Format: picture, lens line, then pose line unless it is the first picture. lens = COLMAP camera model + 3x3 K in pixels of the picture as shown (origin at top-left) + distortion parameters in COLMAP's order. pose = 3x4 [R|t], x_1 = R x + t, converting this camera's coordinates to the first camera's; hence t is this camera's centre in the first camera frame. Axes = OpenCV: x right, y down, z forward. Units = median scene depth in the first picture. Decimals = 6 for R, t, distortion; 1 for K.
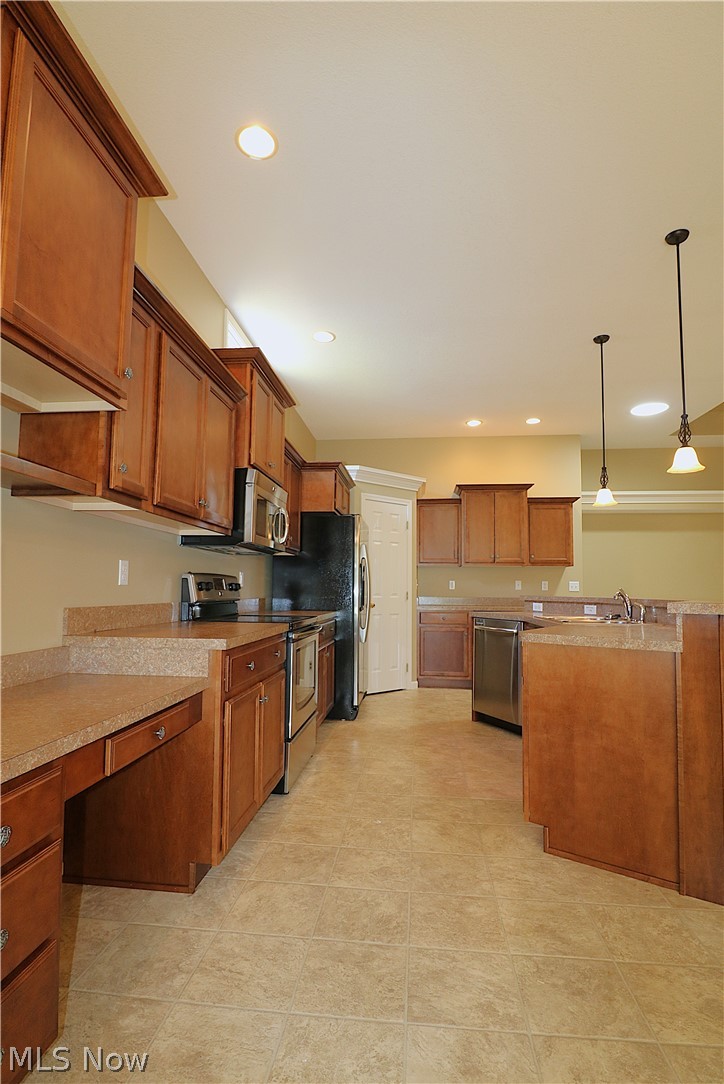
lens RADIAL K [[541.4, 0, 362.4], [0, 541.4, 561.9], [0, 0, 1]] dist [-0.012011, -0.003703]
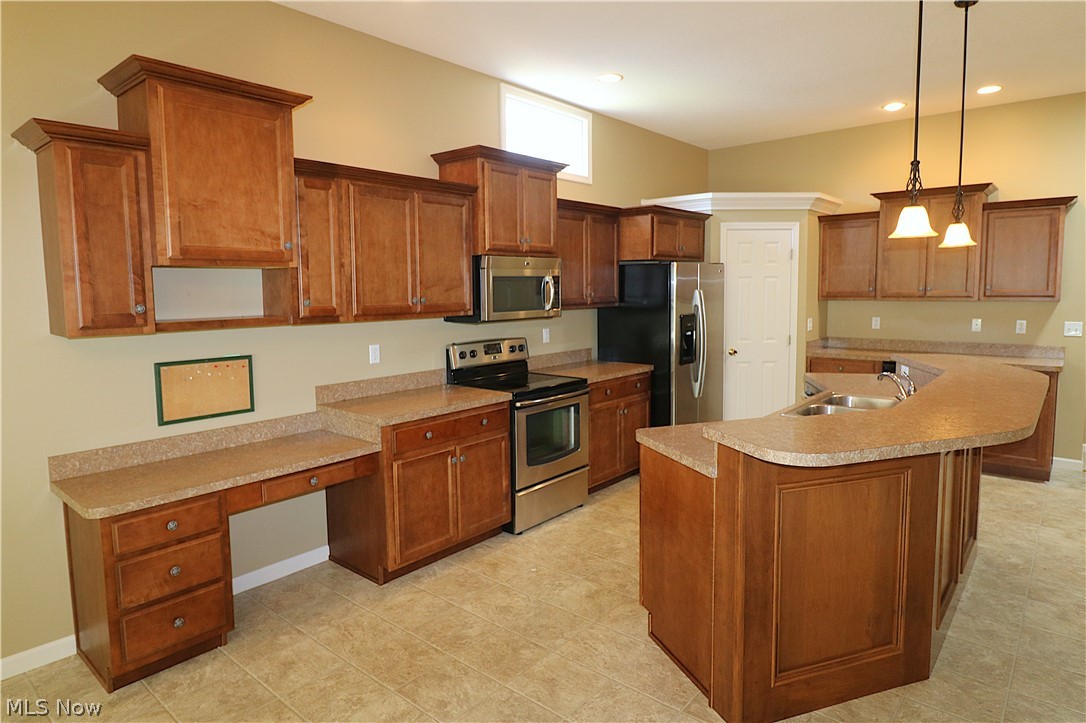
lens RADIAL K [[642.3, 0, 541.7], [0, 642.3, 353.1], [0, 0, 1]] dist [-0.002102, -0.006018]
pose [[0.821729, 0.040657, -0.568427, 0.994075], [0.049996, 0.988463, 0.142976, -0.233813], [0.567682, -0.145907, 0.810215, -0.074203]]
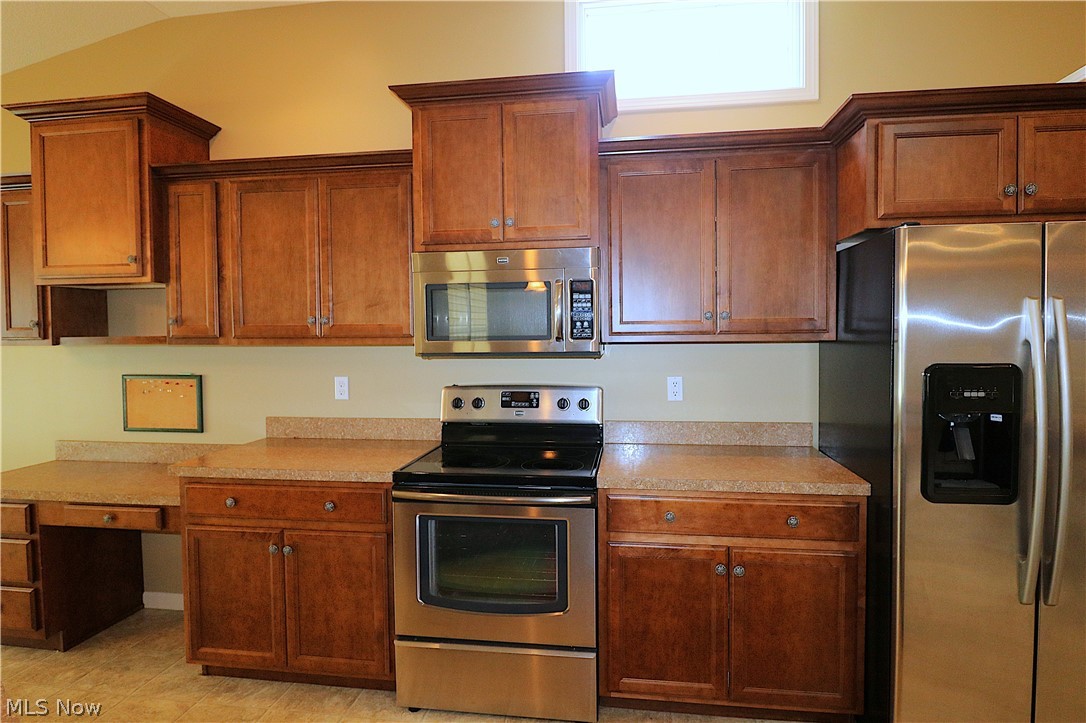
lens RADIAL K [[578.4, 0, 548.8], [0, 578.4, 353.0], [0, 0, 1]] dist [-0.011162, -0.006619]
pose [[-0.035108, 0.026990, -0.999019, 0.866966], [0.061765, 0.997783, 0.024786, -0.065592], [0.997473, -0.060834, -0.036697, 1.806332]]
